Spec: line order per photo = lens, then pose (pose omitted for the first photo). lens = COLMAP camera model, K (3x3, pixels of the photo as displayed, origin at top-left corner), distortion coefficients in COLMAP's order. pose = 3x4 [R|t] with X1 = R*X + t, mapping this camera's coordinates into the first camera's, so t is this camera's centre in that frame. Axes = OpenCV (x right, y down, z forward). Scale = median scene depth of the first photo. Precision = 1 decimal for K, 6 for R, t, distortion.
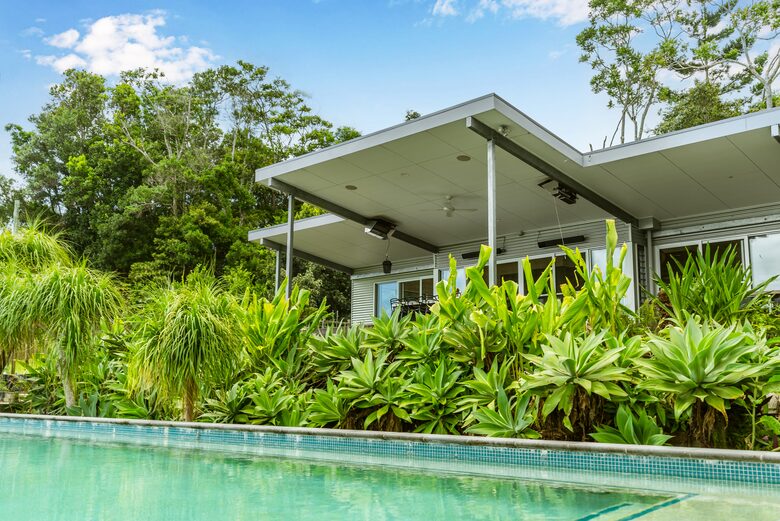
lens RADIAL K [[761.1, 0, 390.1], [0, 761.1, 273.1], [0, 0, 1]] dist [0.011845, 0.003418]
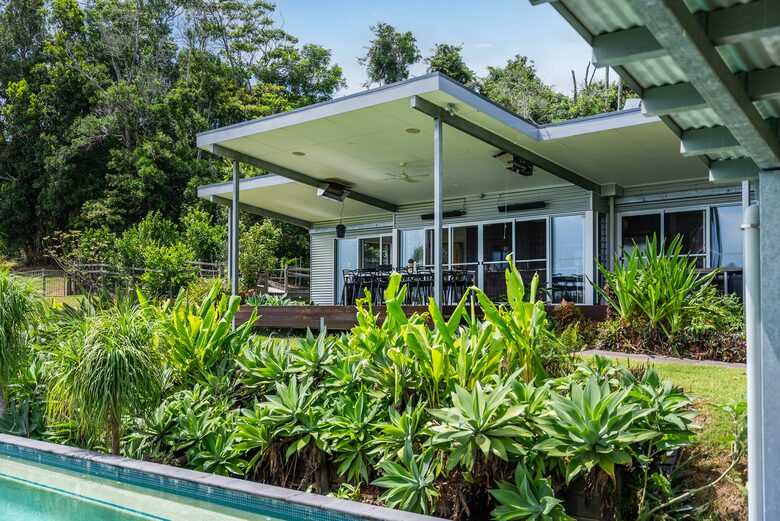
lens RADIAL K [[807.6, 0, 389.8], [0, 807.6, 293.4], [0, 0, 1]] dist [0.007323, 0.007300]
pose [[0.999808, -0.007370, 0.018132, 0.035028], [0.004770, 0.990210, 0.139506, -0.066167], [-0.018982, -0.139393, 0.990055, -0.014443]]
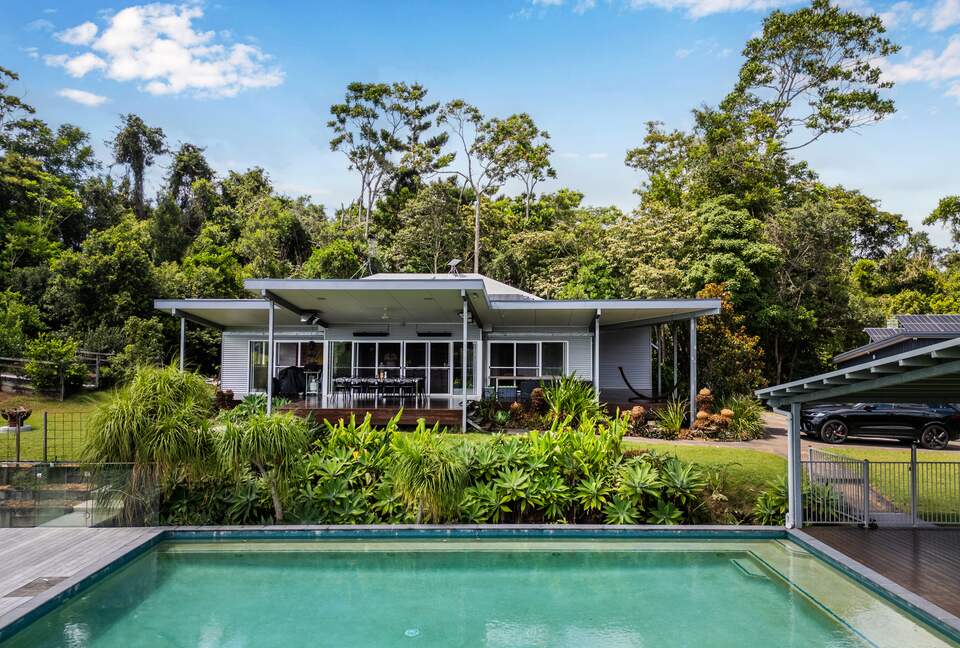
lens RADIAL K [[697.3, 0, 480.0], [0, 697.3, 324.0], [0, 0, 1]] dist [0.068292, -0.000118]
pose [[0.768386, 0.017138, 0.639757, -0.513859], [-0.099582, 0.990668, 0.093065, -0.173578], [-0.632192, -0.135218, 0.762922, -0.094235]]
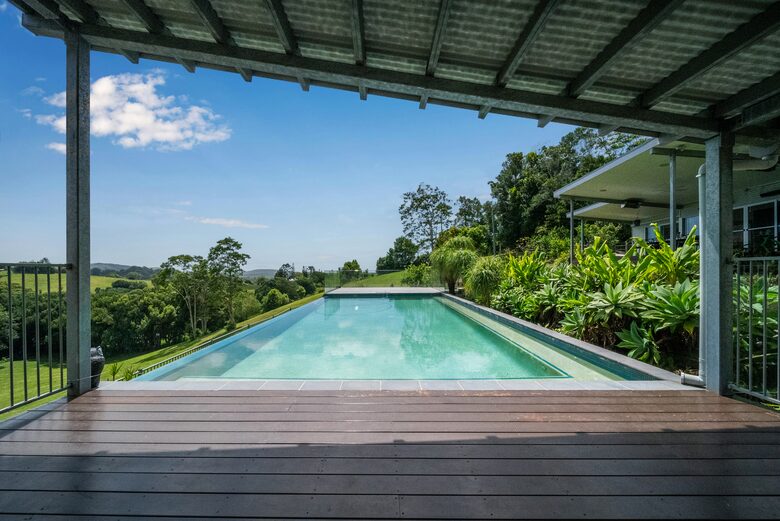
lens RADIAL K [[285.8, 0, 379.9], [0, 285.8, 271.8], [0, 0, 1]] dist [0.000738, -0.000044]
pose [[0.611505, -0.013347, -0.791128, 0.159972], [0.138817, 0.986159, 0.090661, -0.039810], [0.778968, -0.165262, 0.604894, 0.004976]]
